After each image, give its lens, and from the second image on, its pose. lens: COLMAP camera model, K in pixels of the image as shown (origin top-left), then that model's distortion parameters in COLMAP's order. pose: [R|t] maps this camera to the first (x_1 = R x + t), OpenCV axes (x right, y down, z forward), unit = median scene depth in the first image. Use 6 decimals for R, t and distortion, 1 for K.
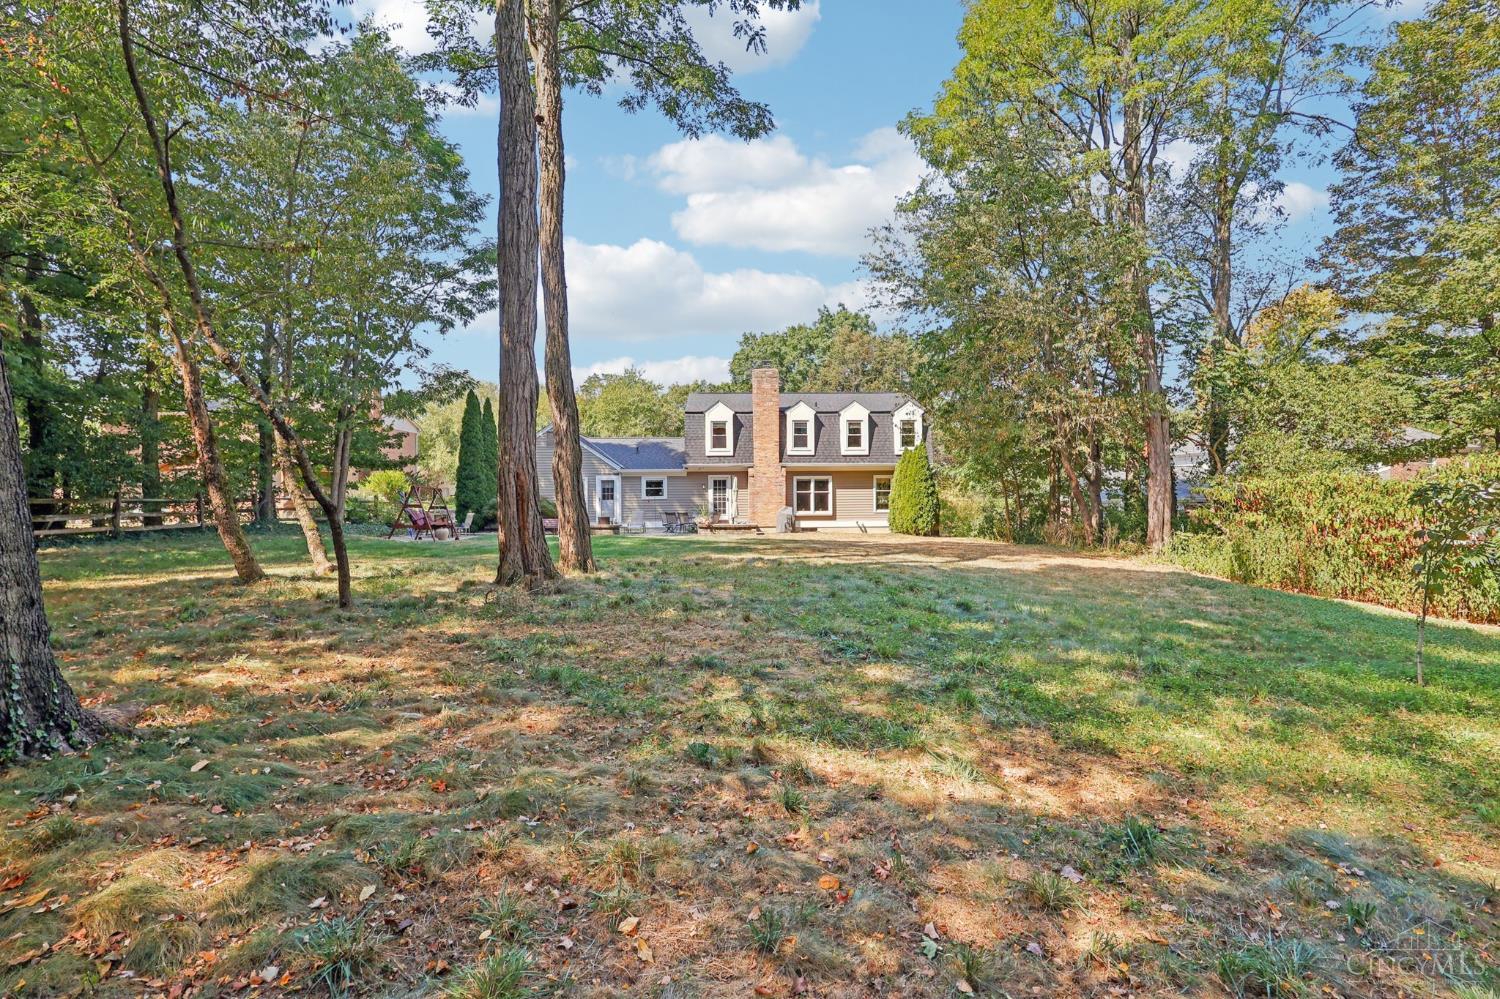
lens RADIAL K [[696.1, 0, 749.4], [0, 696.1, 495.1], [0, 0, 1]] dist [0.002194, 0.001219]
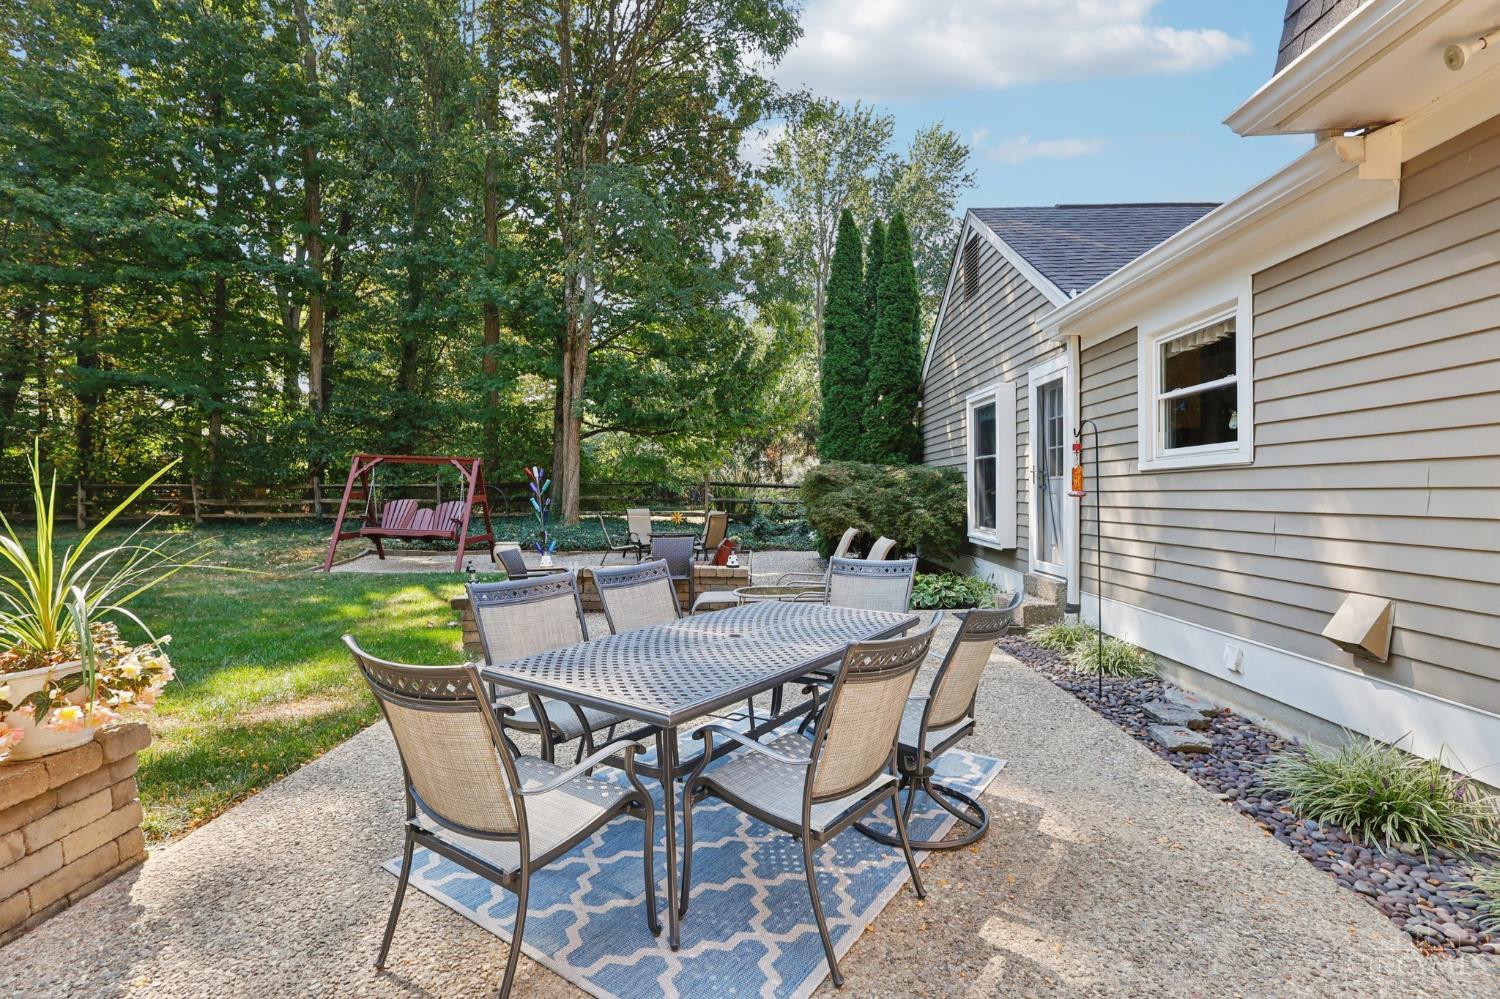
lens RADIAL K [[696.1, 0, 749.4], [0, 696.1, 495.1], [0, 0, 1]] dist [0.002194, 0.001219]
pose [[-0.035486, 0.010212, -0.999318, 0.009374], [0.011843, 0.999882, 0.009797, 0.009331], [0.999300, -0.011488, -0.035603, 0.915898]]
